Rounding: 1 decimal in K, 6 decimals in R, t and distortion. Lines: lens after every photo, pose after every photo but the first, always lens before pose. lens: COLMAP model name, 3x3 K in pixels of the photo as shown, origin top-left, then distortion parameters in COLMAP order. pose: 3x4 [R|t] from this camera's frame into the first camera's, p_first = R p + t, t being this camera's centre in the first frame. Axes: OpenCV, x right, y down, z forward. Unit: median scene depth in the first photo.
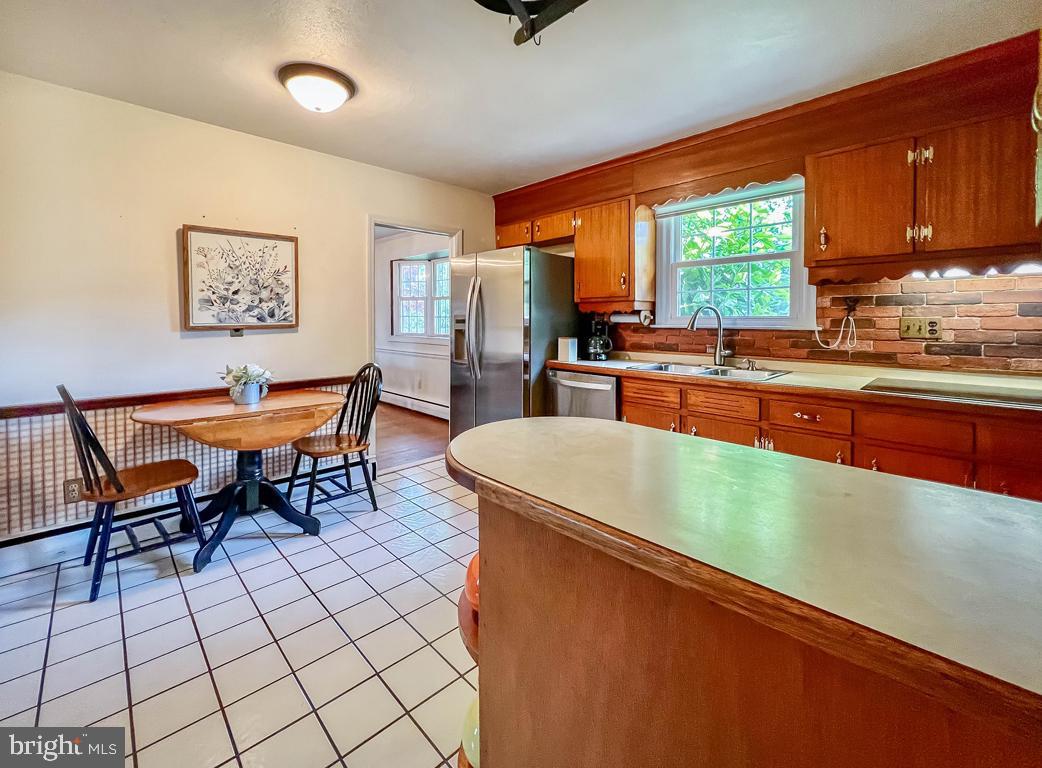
lens RADIAL K [[433.4, 0, 498.6], [0, 433.4, 326.1], [0, 0, 1]] dist [0.003342, 0.000304]
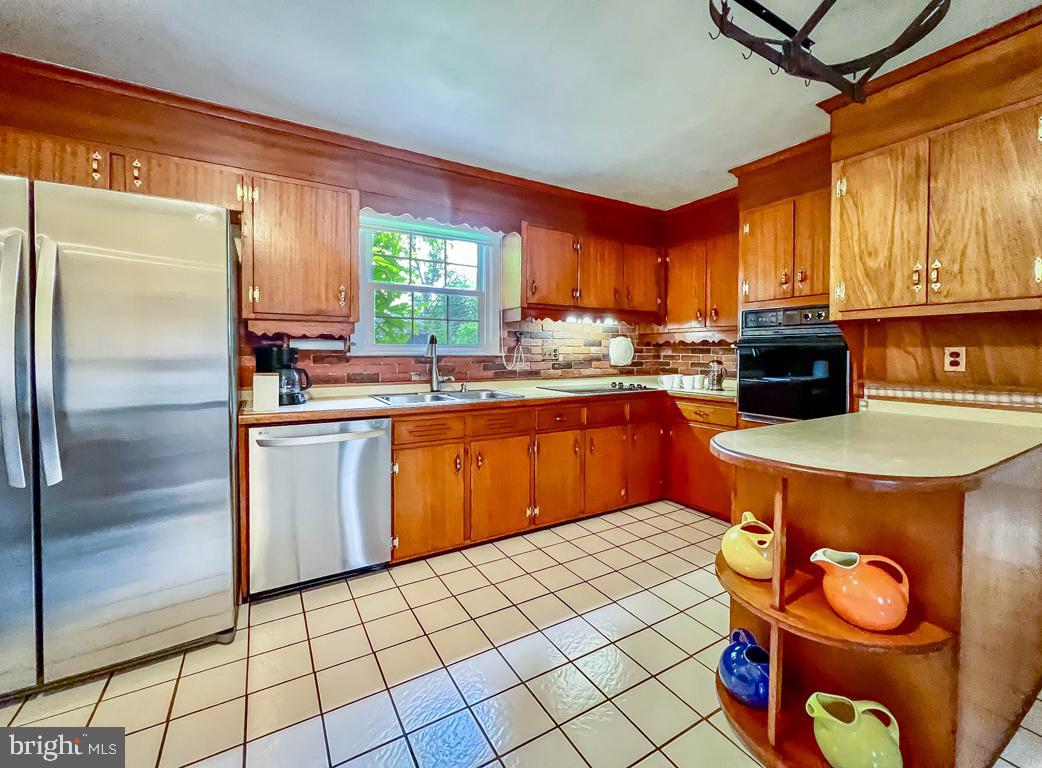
lens RADIAL K [[433.4, 0, 518.5], [0, 433.4, 358.2], [0, 0, 1]] dist [0.003342, 0.000304]
pose [[0.215483, -0.014646, 0.976398, -0.421367], [0.010825, 0.999862, 0.012610, 0.001058], [-0.976448, 0.007852, 0.215612, 0.549688]]
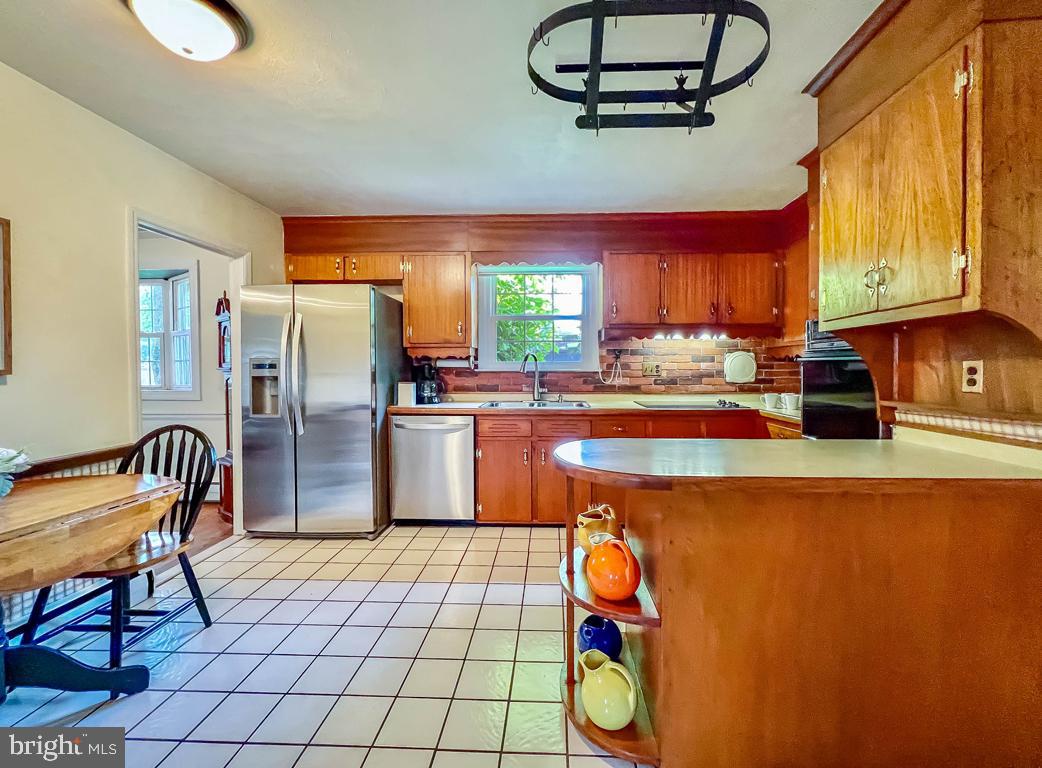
lens RADIAL K [[433.4, 0, 522.9], [0, 433.4, 375.9], [0, 0, 1]] dist [0.003342, 0.000304]
pose [[0.725593, -0.014619, 0.687968, -0.366287], [0.011005, 0.999893, 0.009640, 0.006107], [-0.688036, 0.000576, 0.725677, 0.102062]]
